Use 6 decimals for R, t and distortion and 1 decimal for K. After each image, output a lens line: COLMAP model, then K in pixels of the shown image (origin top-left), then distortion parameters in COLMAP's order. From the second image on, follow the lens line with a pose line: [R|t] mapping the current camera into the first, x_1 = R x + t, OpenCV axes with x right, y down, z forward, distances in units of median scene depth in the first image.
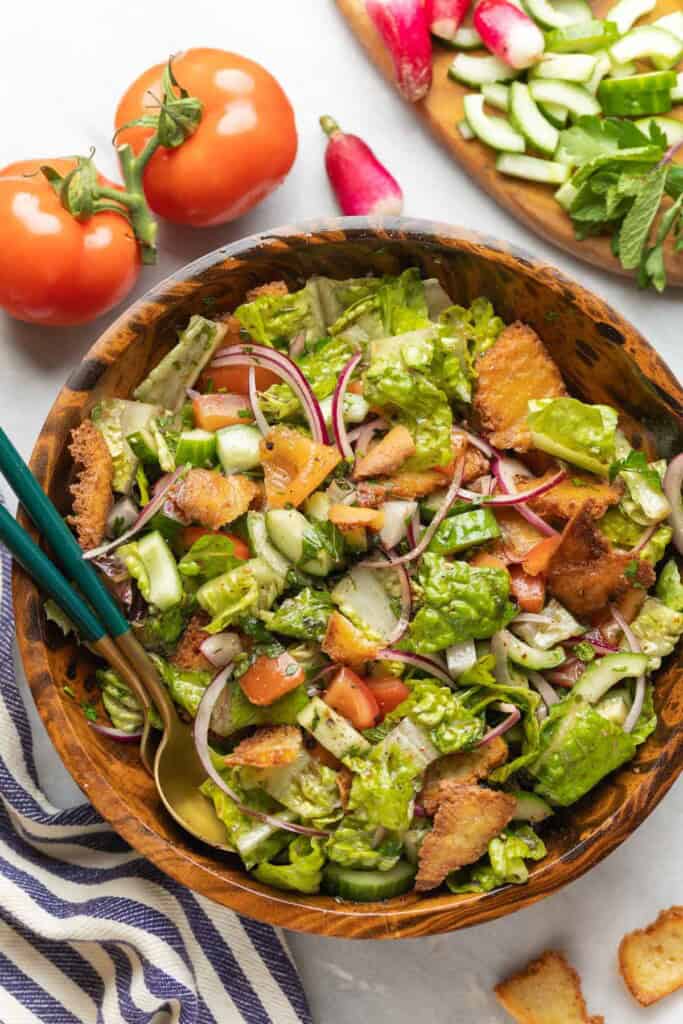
lens RADIAL K [[3323.5, 0, 341.5], [0, 3323.5, 512.0], [0, 0, 1]] dist [0.129384, 0.806952]
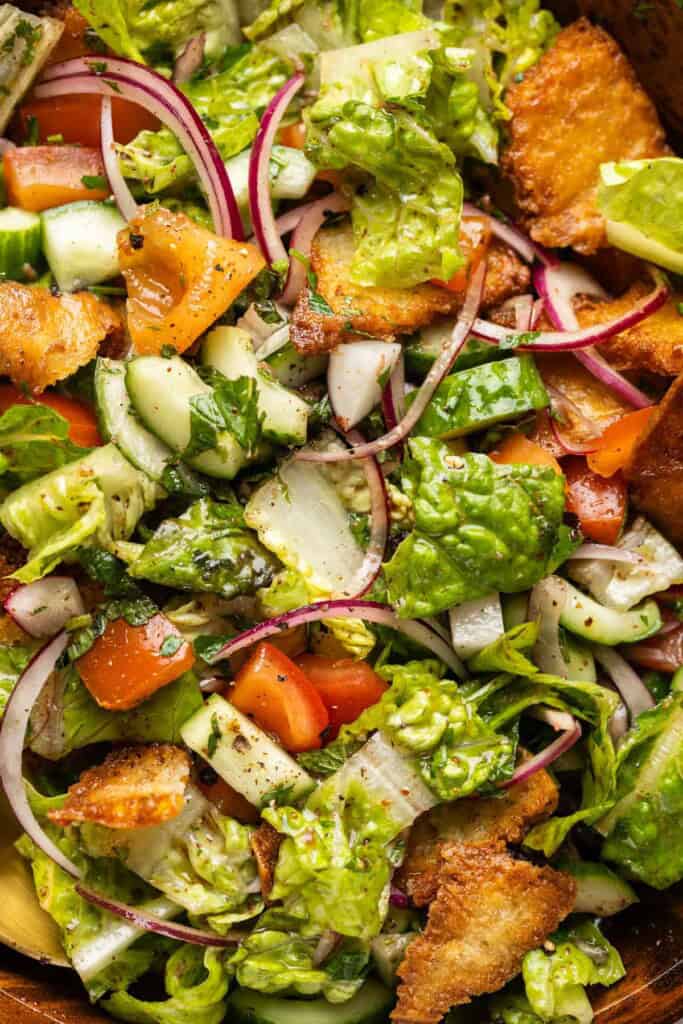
lens RADIAL K [[3700.6, 0, 341.5], [0, 3700.6, 512.0], [0, 0, 1]] dist [-0.023030, 1.869030]
pose [[0.999982, 0.005596, 0.002010, 0.011881], [-0.005732, 0.997092, 0.075986, -0.022048], [-0.001579, -0.075996, 0.997107, 0.378747]]
